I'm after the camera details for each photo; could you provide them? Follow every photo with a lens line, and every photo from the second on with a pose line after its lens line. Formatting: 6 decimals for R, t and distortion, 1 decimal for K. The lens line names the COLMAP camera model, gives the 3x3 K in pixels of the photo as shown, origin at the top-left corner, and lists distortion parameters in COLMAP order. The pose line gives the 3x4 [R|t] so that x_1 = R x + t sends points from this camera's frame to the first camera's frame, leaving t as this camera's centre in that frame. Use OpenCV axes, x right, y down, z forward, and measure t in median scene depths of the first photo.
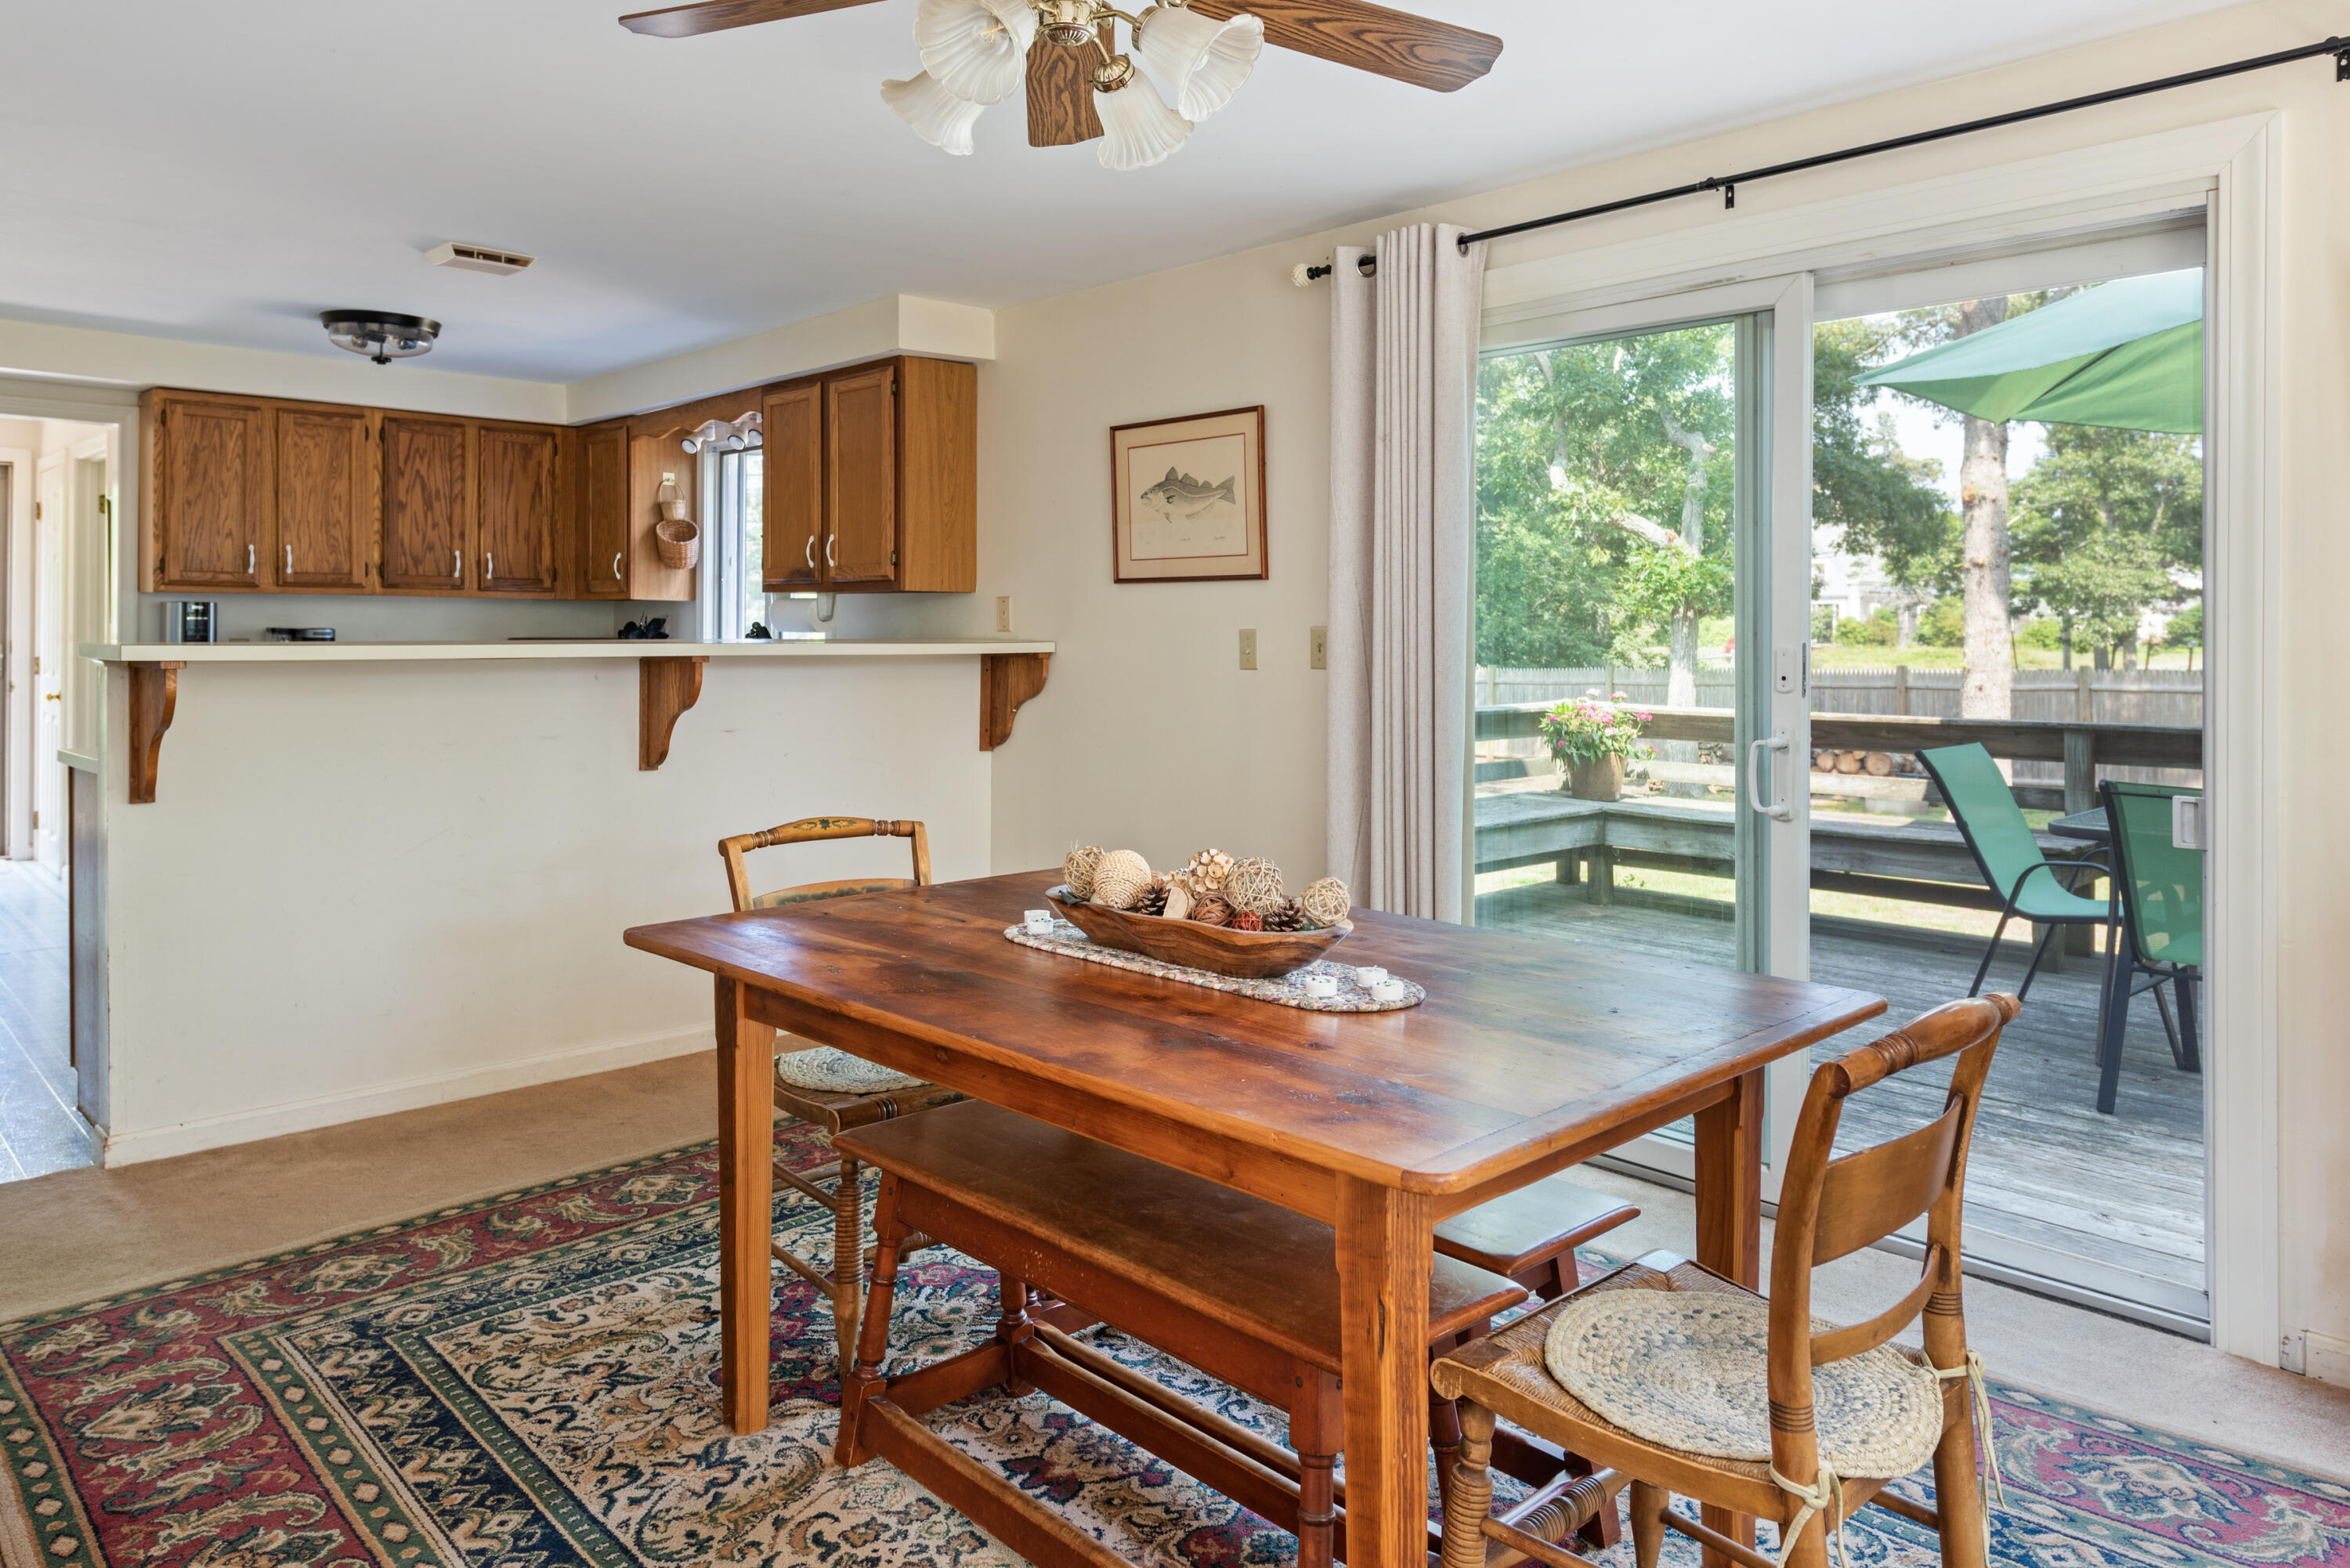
lens RADIAL K [[1539.6, 0, 1173.8], [0, 1539.6, 623.9], [0, 0, 1]] dist [0.000008, -0.002708]
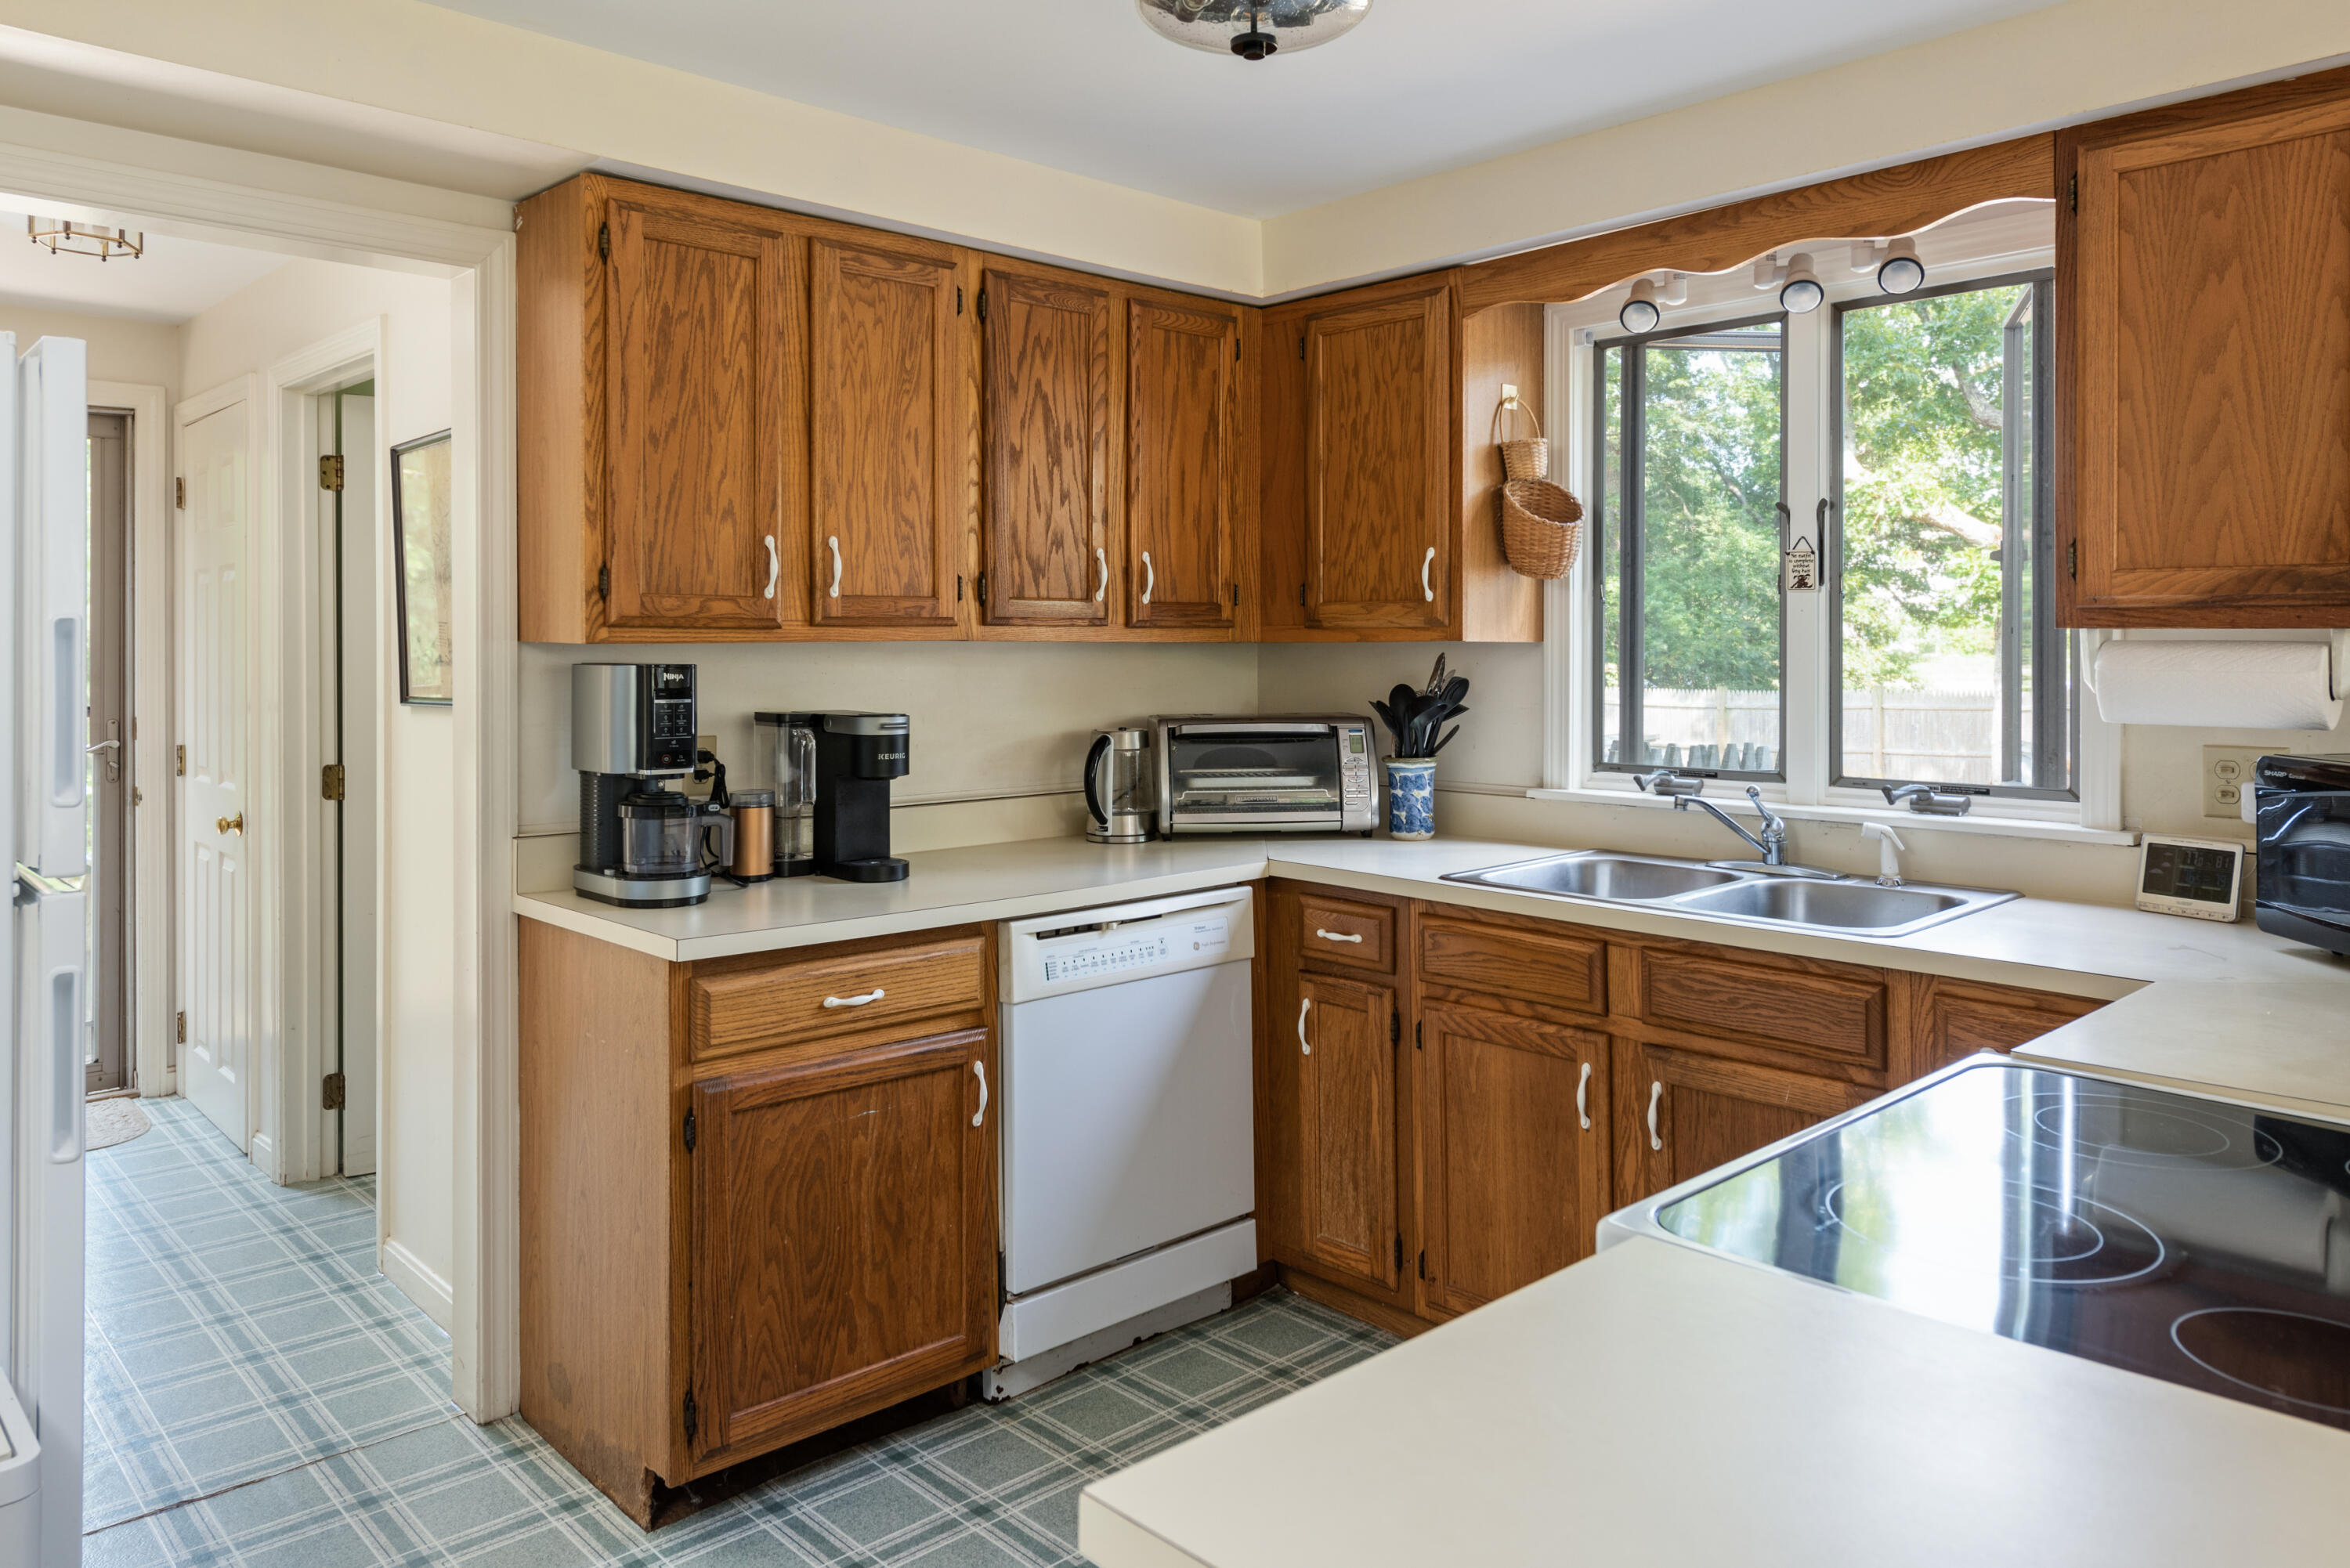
lens RADIAL K [[1602.4, 0, 1178.8], [0, 1602.4, 651.8], [0, 0, 1]] dist [0.007952, 0.002120]
pose [[0.999899, -0.011539, -0.008325, -0.458840], [0.011603, 0.999903, 0.007752, -0.018814], [0.008235, -0.007848, 0.999935, 0.511339]]
